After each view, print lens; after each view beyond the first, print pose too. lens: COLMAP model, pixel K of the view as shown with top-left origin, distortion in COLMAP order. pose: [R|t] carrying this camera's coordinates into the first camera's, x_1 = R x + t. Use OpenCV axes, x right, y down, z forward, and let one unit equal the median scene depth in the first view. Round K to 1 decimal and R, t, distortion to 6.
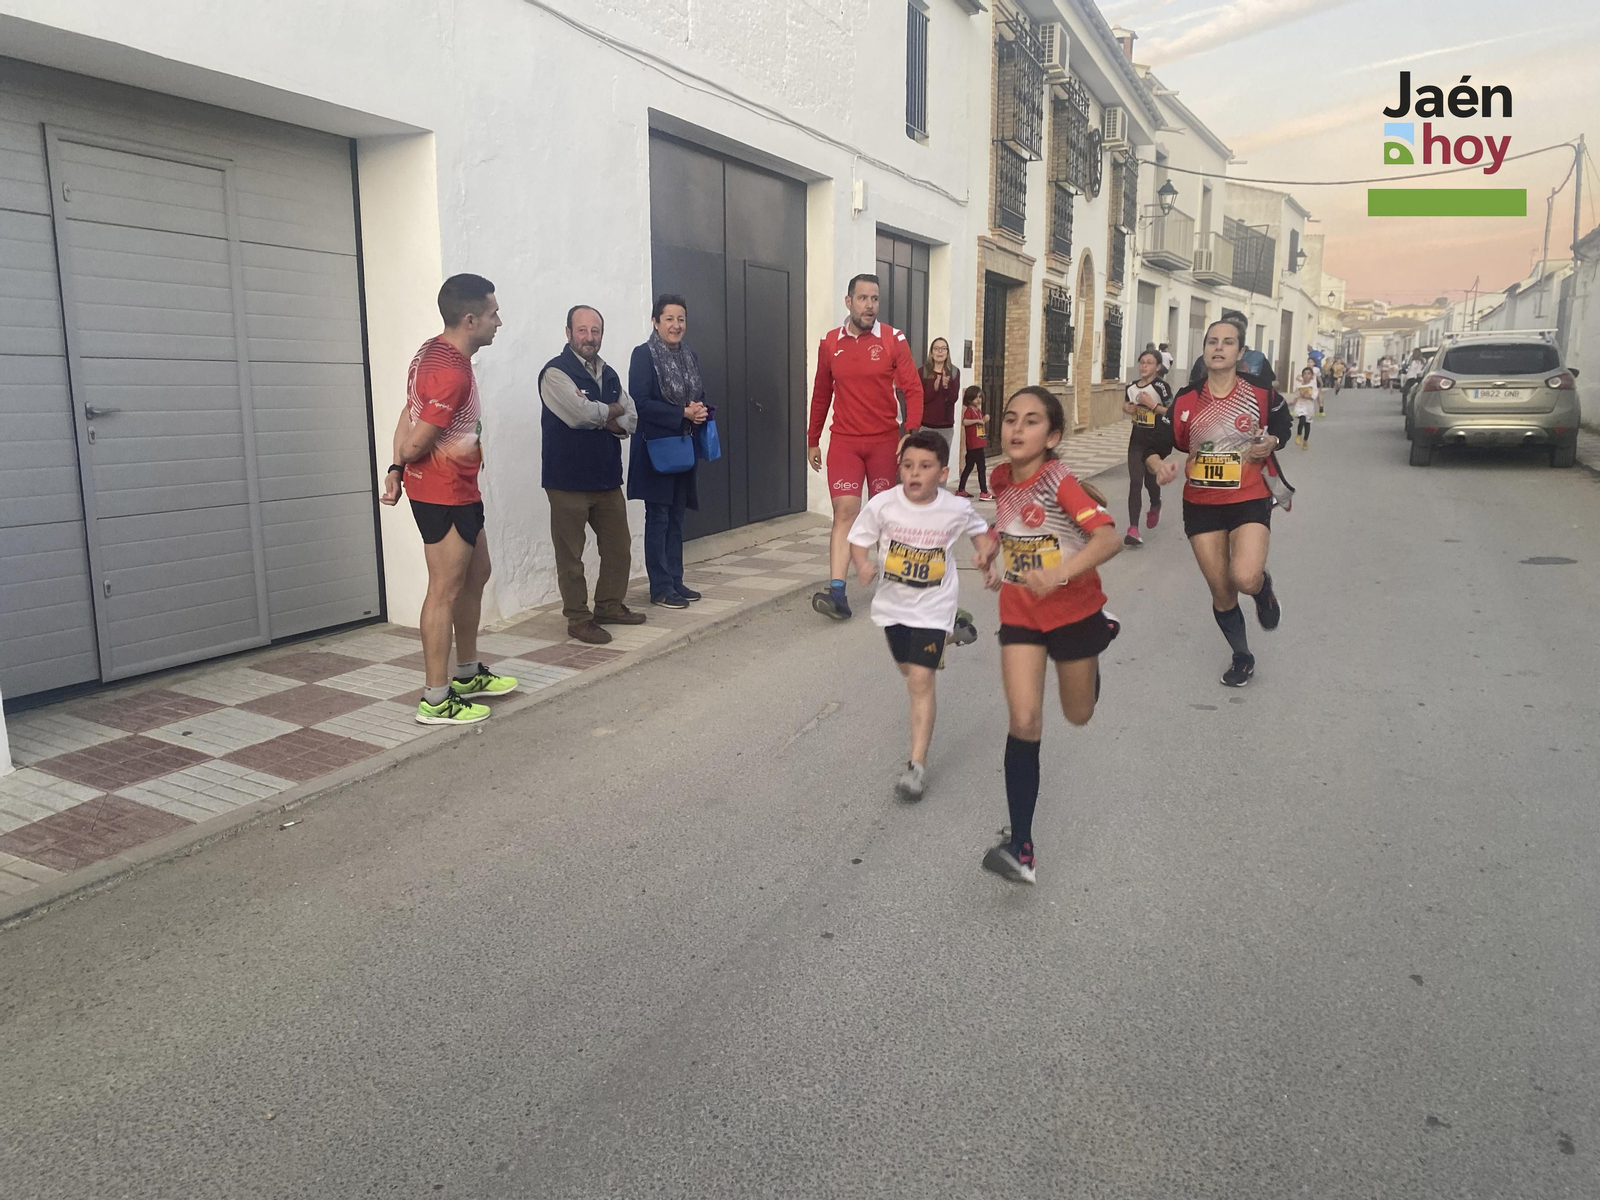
lens RADIAL K [[1154.5, 0, 815.3], [0, 1154.5, 604.1], [0, 0, 1]] dist [-0.001054, -0.003444]
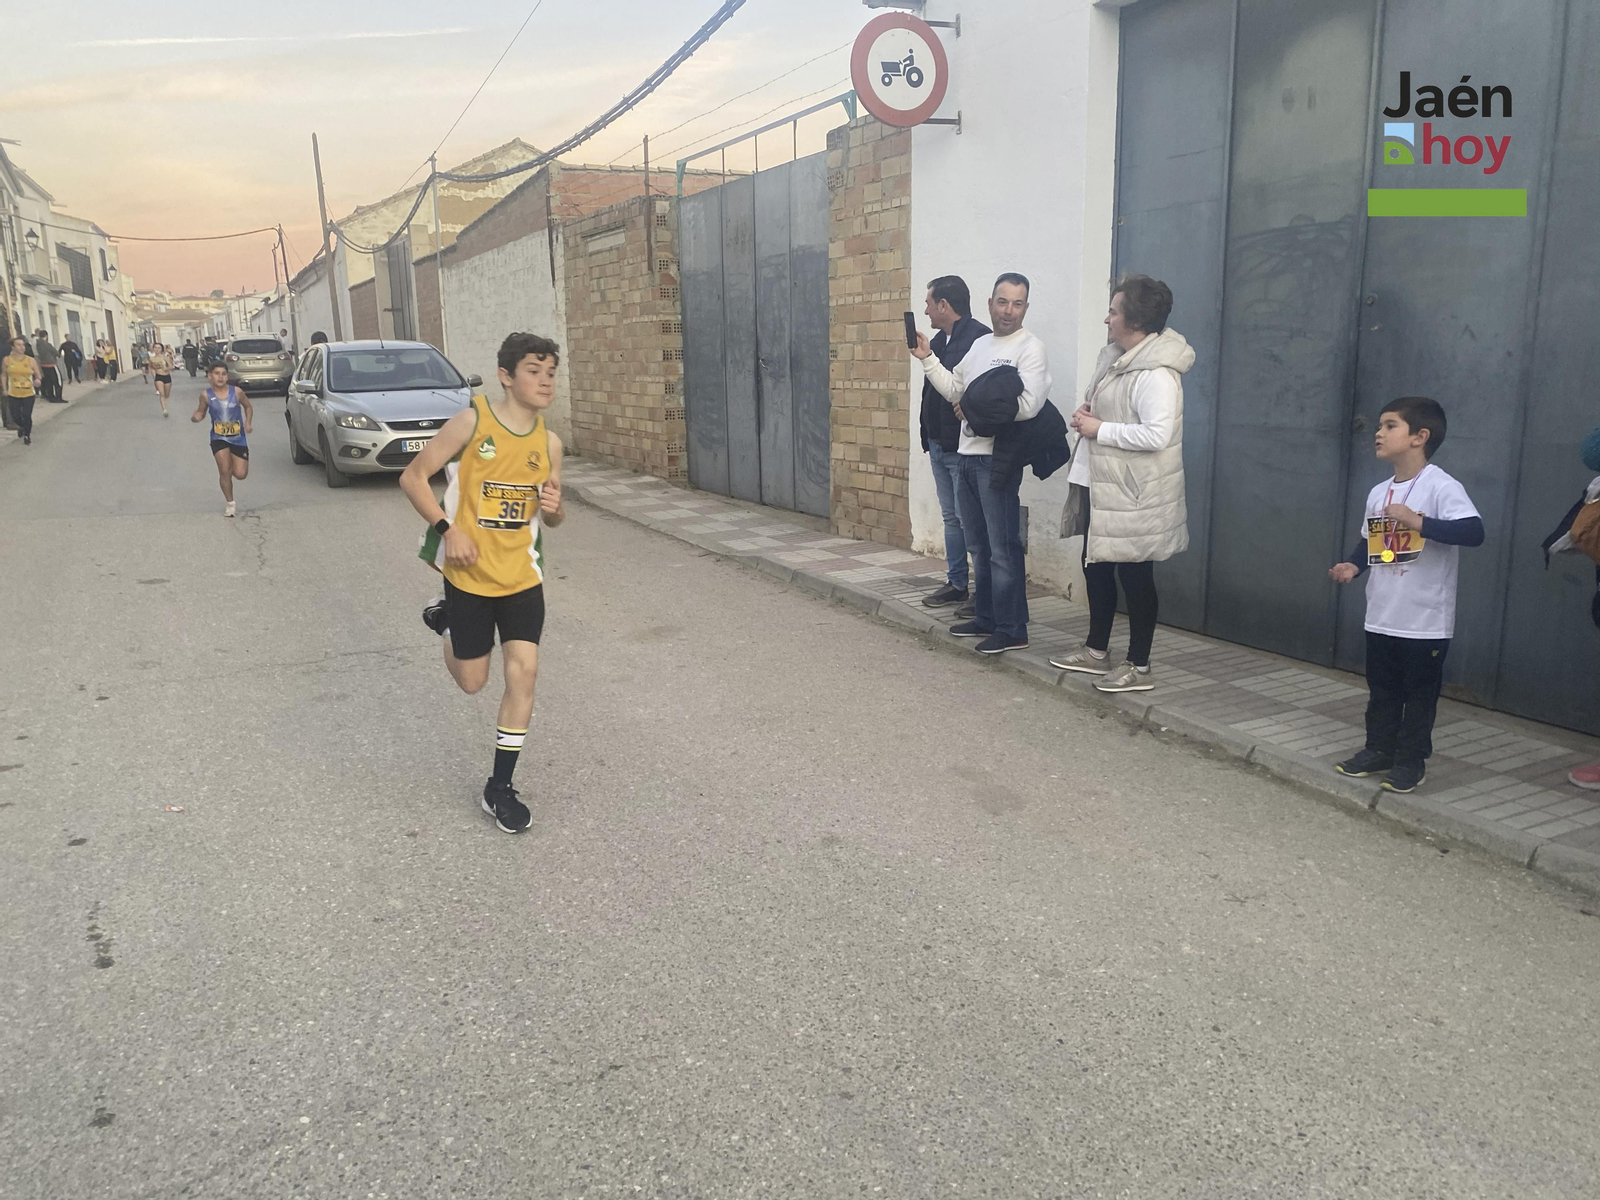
lens RADIAL K [[1173.7, 0, 769.5], [0, 1173.7, 590.5], [0, 0, 1]] dist [-0.002710, 0.002308]
pose [[0.612079, -0.161043, 0.774225, -0.366348], [0.164842, 0.983521, 0.074258, 0.143586], [-0.773425, 0.082173, 0.628539, -0.670599]]
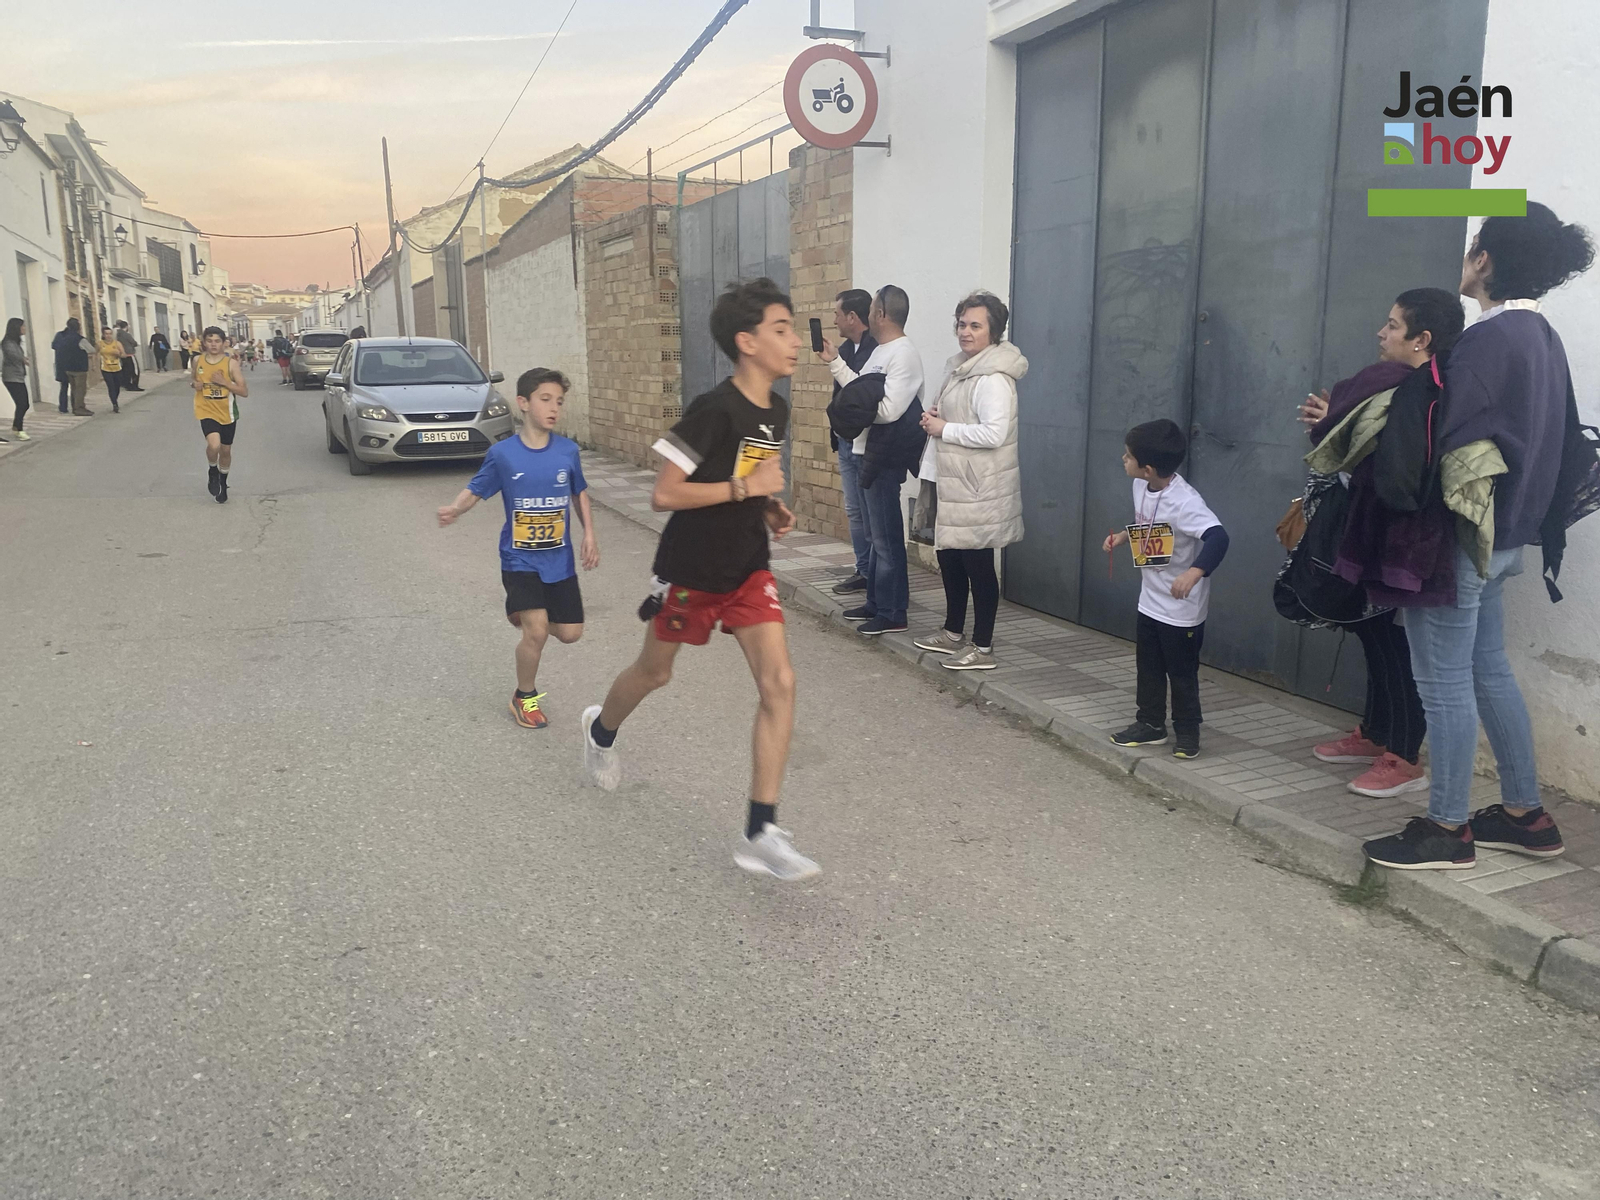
lens RADIAL K [[1172.6, 0, 803.9], [0, 1172.6, 570.8], [0, 0, 1]] dist [-0.000966, -0.000155]
pose [[0.645129, -0.130946, 0.752769, -0.358384], [0.141793, 0.988610, 0.050453, 0.152327], [-0.750802, 0.074188, 0.656348, -0.715095]]
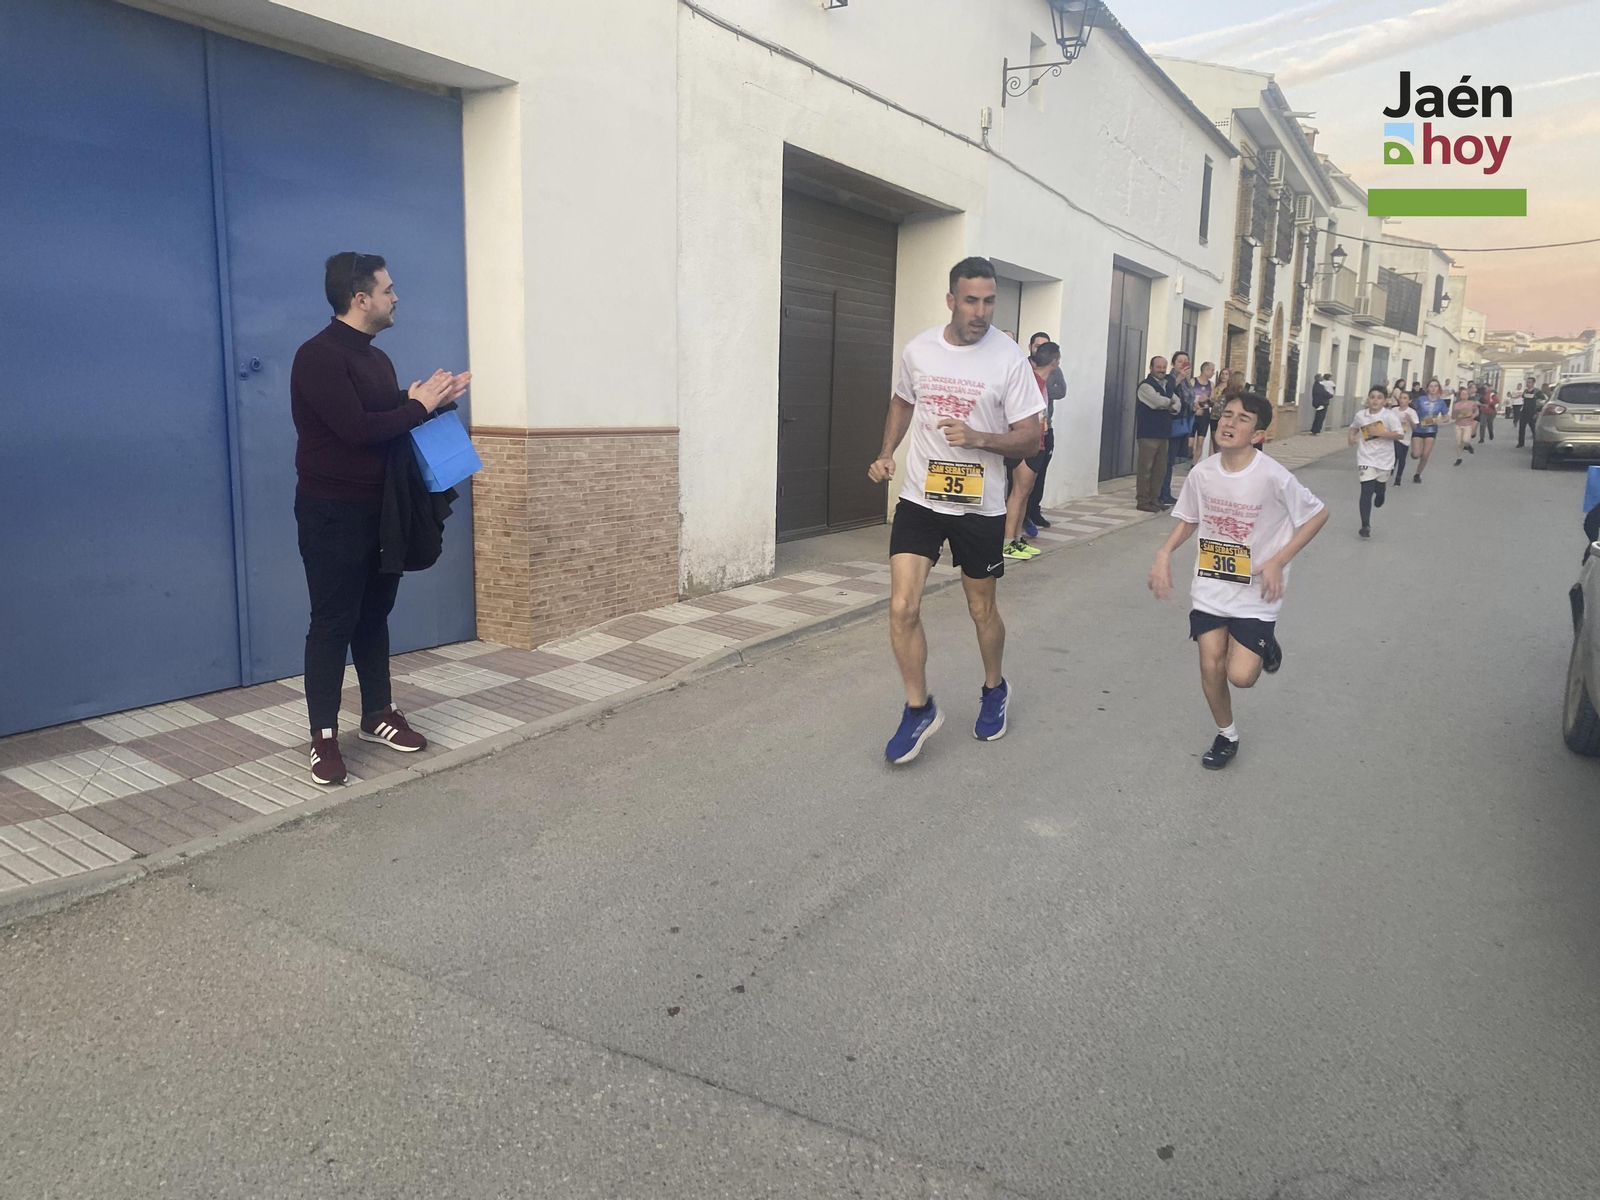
lens RADIAL K [[1166.1, 0, 807.9], [0, 1166.1, 596.2], [0, 0, 1]] dist [0.008256, -0.009550]
pose [[0.995159, 0.040628, -0.089490, -0.137938], [-0.042706, 0.998858, -0.021429, 0.063978], [0.088517, 0.025147, 0.995757, -0.299133]]
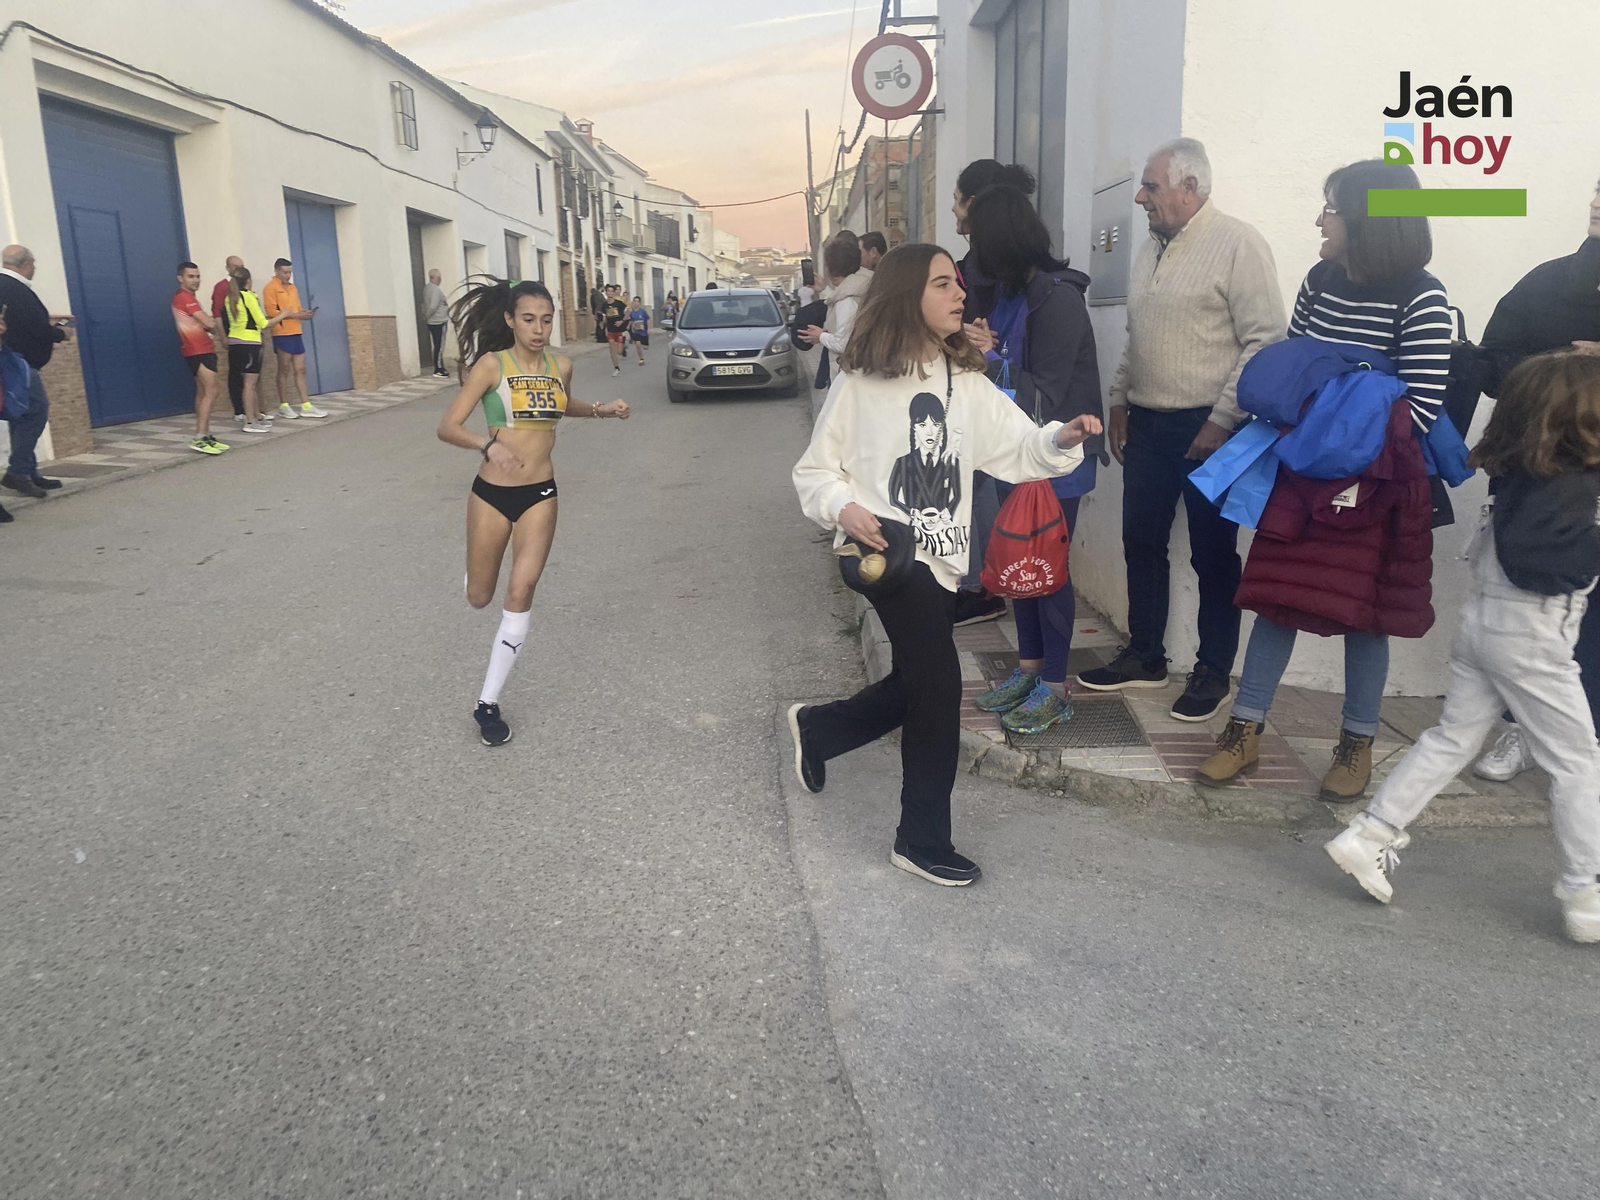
lens RADIAL K [[1188.5, 0, 800.0], [0, 1188.5, 600.0], [0, 0, 1]] dist [0.038917, -0.078532]
pose [[0.899748, -0.113770, 0.421319, -0.313185], [0.098763, 0.993457, 0.057353, 0.190127], [-0.425087, -0.009993, 0.905097, -0.870623]]
